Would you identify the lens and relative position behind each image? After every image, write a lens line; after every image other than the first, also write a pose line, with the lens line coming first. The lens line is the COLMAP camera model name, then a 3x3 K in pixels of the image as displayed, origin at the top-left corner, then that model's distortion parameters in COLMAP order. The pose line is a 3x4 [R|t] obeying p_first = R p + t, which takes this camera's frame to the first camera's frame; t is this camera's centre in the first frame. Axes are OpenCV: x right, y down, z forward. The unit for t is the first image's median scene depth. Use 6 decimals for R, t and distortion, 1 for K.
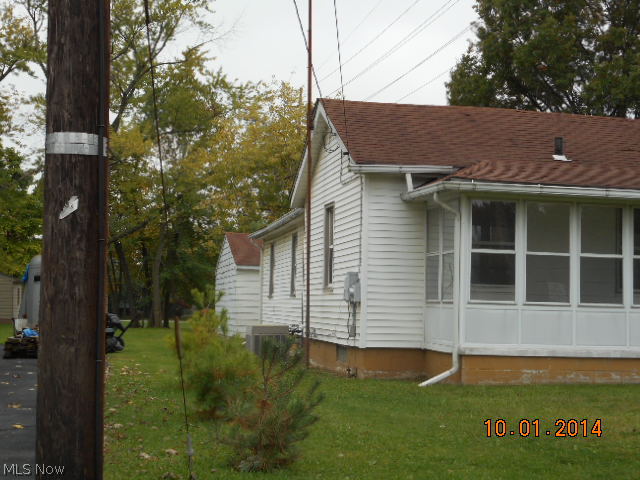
lens RADIAL K [[1059.2, 0, 320.0], [0, 1059.2, 240.0], [0, 0, 1]] dist [-0.008312, -0.067244]
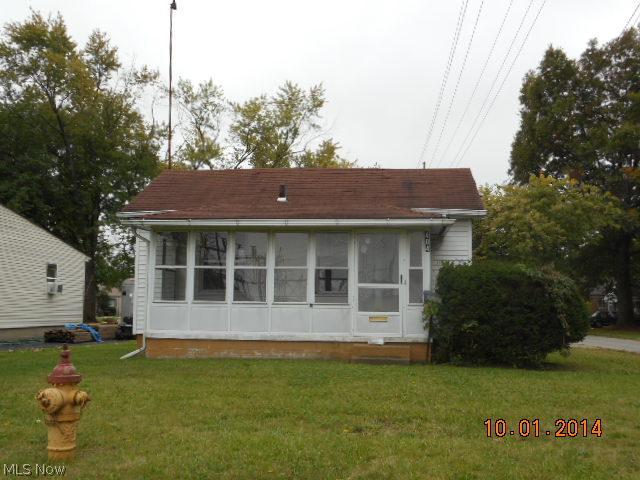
lens RADIAL K [[702.5, 0, 320.0], [0, 702.5, 240.0], [0, 0, 1]] dist [-0.011934, -0.007071]
pose [[0.960404, -0.040993, -0.275580, 0.590066], [0.029727, 0.998548, -0.044935, 0.022512], [0.277022, 0.034963, 0.960227, 0.122509]]
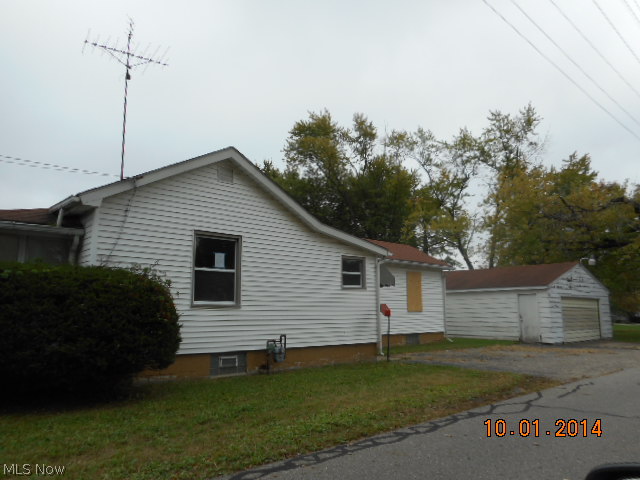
lens RADIAL K [[514.0, 0, 320.0], [0, 514.0, 240.0], [0, 0, 1]] dist [-0.003481, -0.001614]
pose [[0.571305, -0.163075, -0.804374, 1.118217], [0.085689, 0.986557, -0.139149, 0.094881], [0.816253, 0.010570, 0.577598, 0.943283]]
